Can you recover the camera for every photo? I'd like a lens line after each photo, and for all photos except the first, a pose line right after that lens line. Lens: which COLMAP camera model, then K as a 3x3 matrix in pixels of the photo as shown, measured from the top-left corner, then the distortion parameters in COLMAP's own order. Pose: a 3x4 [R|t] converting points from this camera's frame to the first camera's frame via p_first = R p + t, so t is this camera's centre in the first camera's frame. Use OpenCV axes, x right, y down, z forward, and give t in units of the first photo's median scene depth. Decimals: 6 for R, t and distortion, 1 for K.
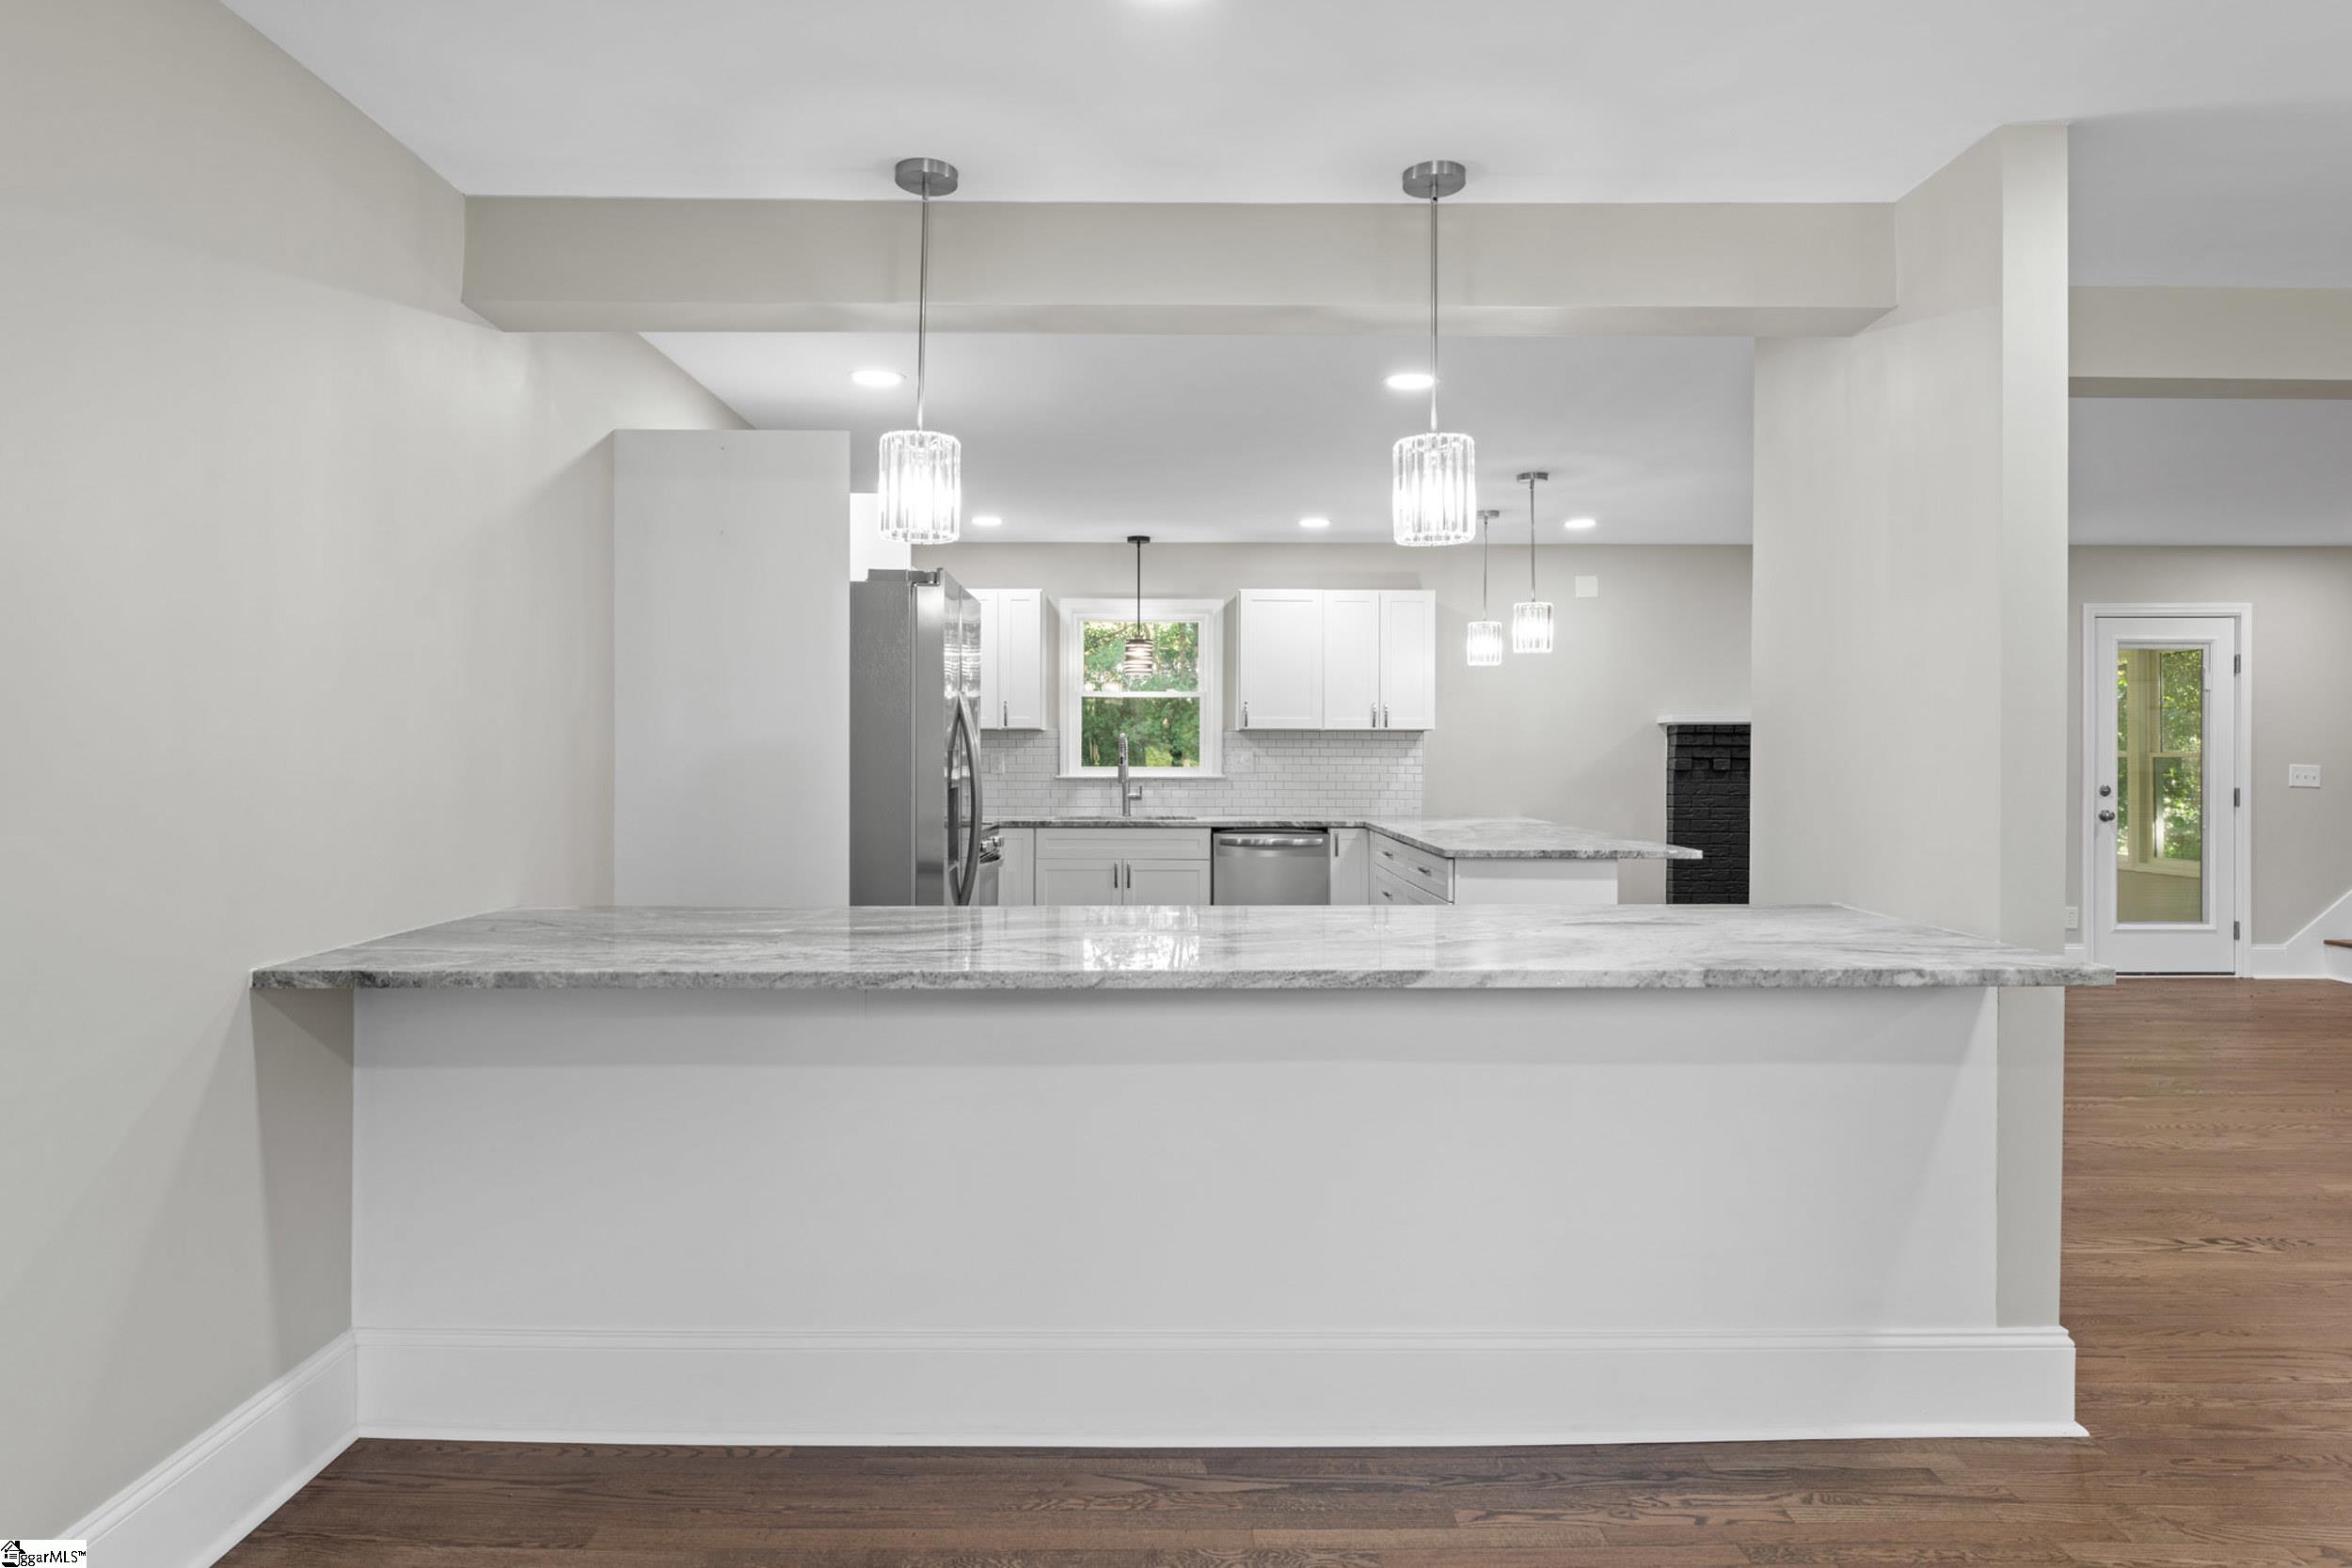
lens RADIAL K [[1397.3, 0, 1171.1], [0, 1397.3, 752.6], [0, 0, 1]] dist [0.000517, -0.000896]
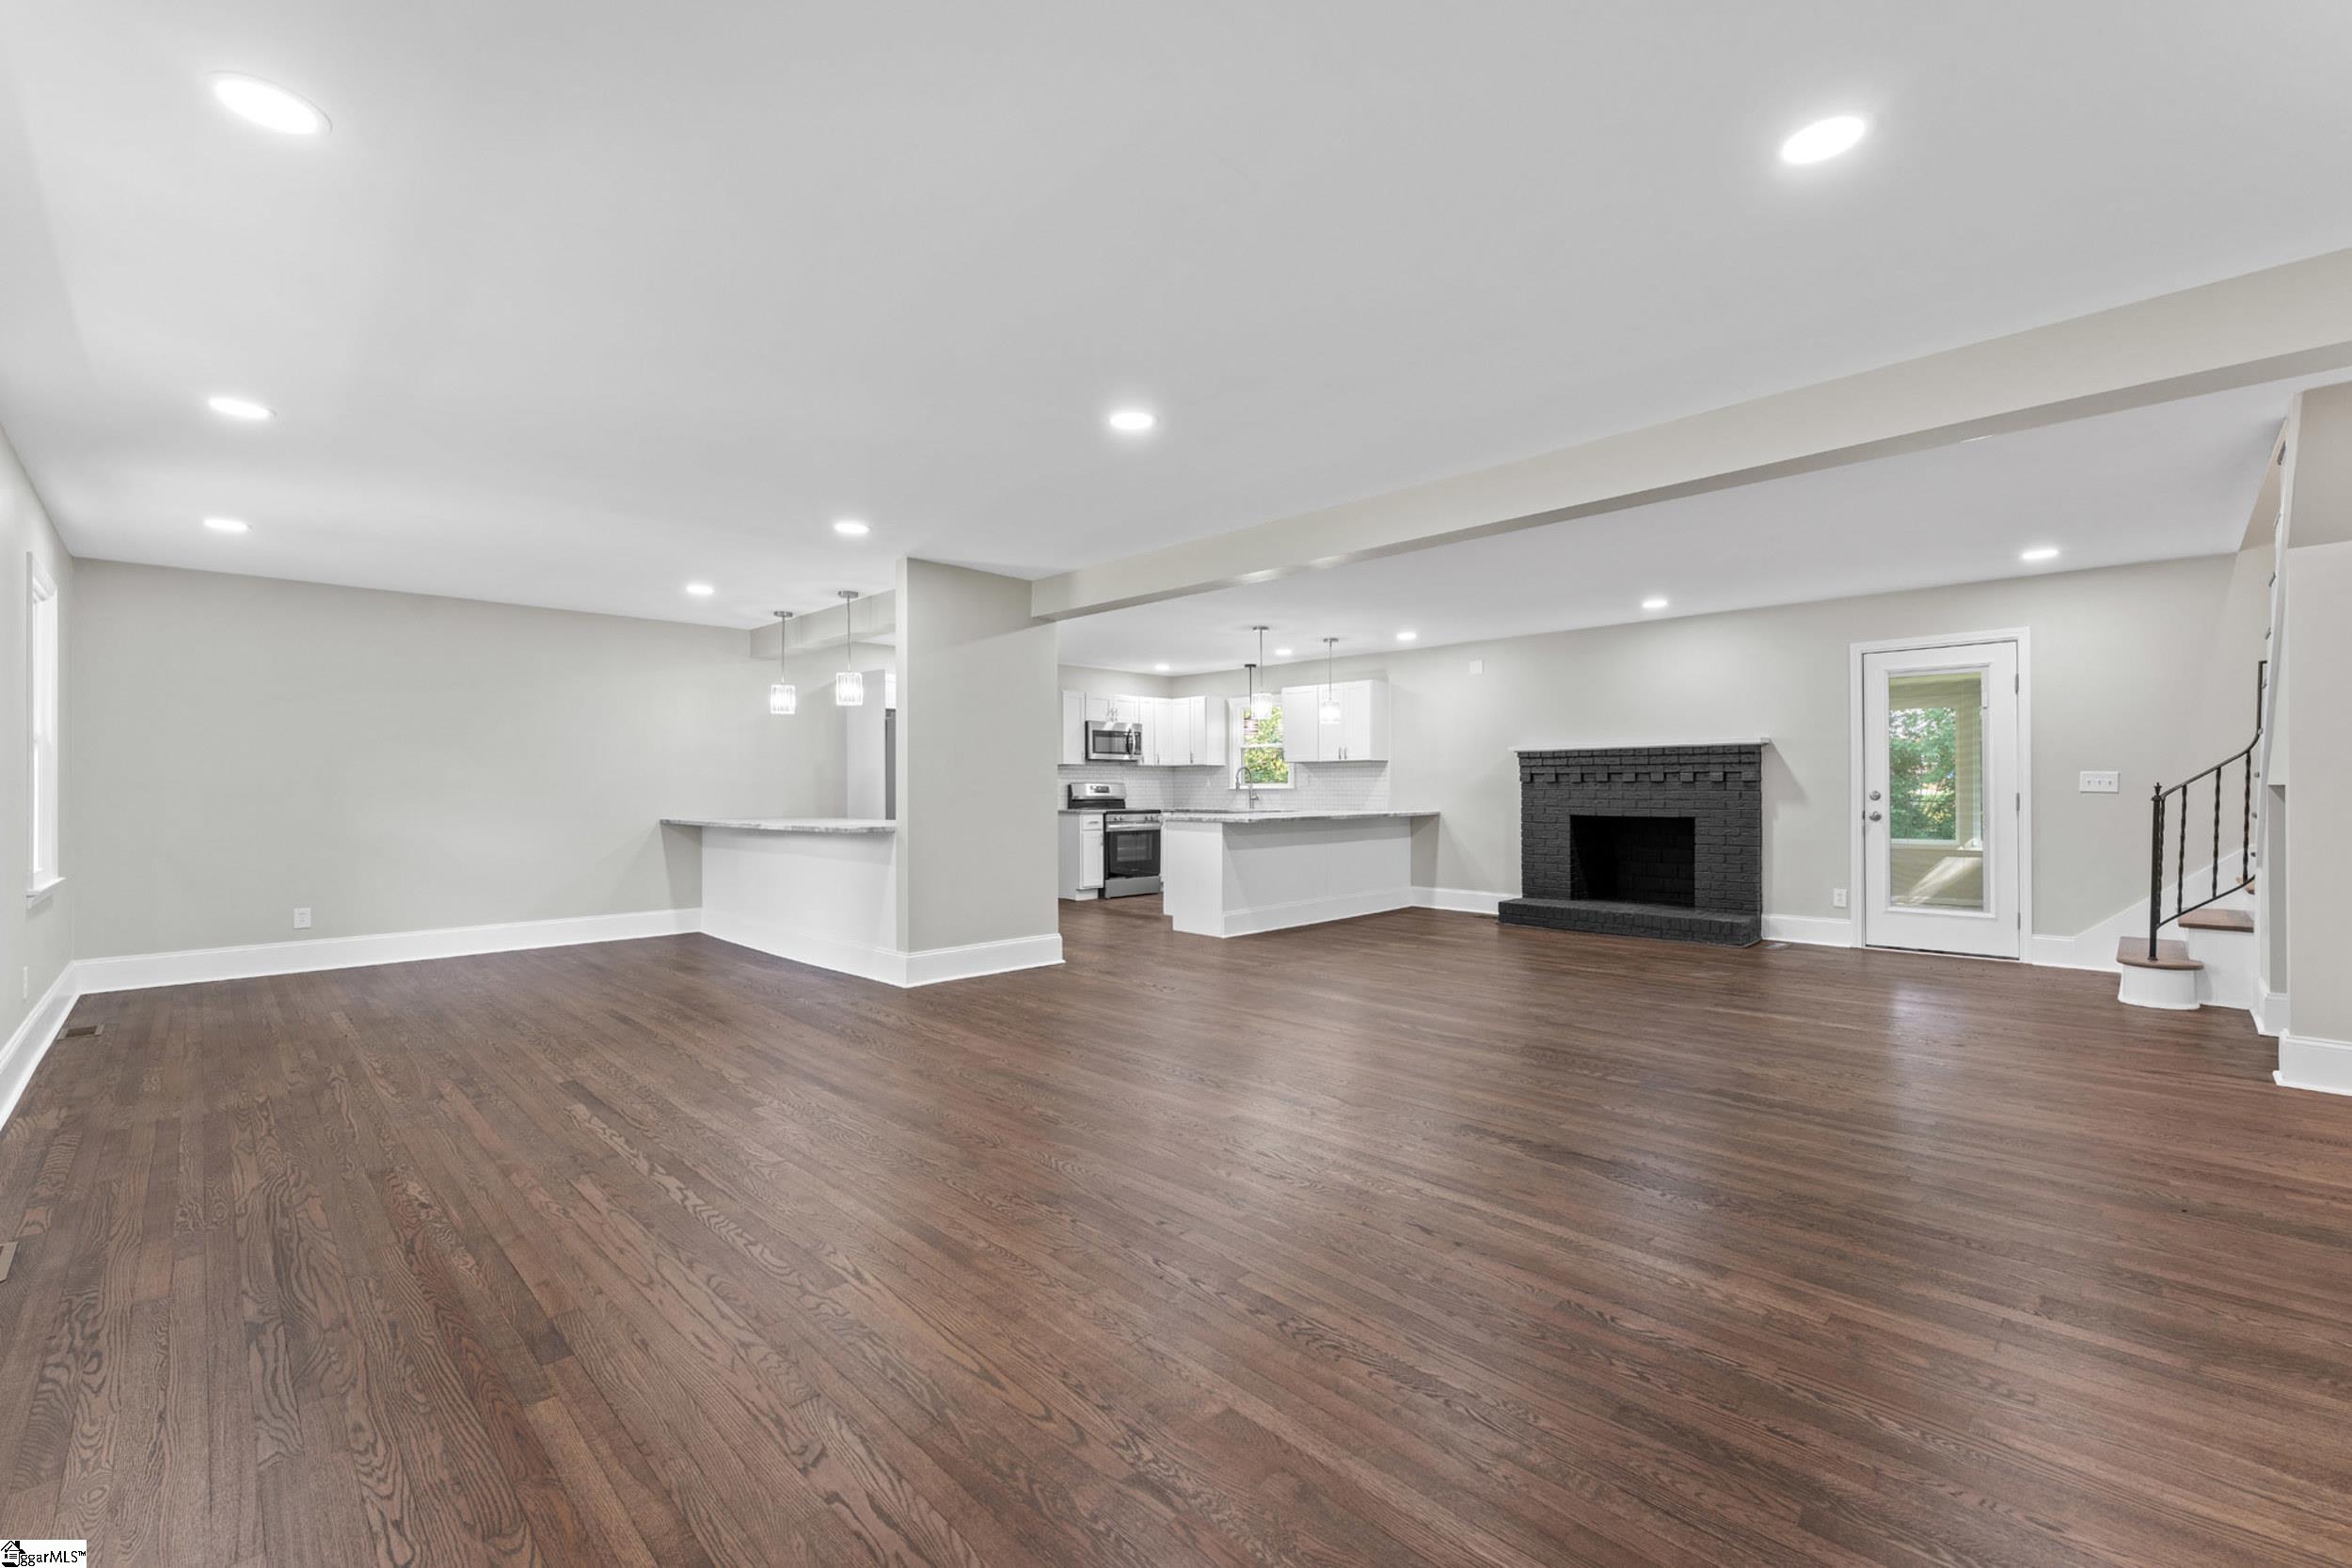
lens RADIAL K [[981.8, 0, 1176.0], [0, 981.8, 784.0], [0, 0, 1]] dist [-0.000089, -0.000195]
pose [[0.706233, -0.008761, -0.707925, 0.854675], [0.005638, 0.999961, -0.006750, 0.019817], [0.707957, 0.000776, 0.706255, -0.033353]]
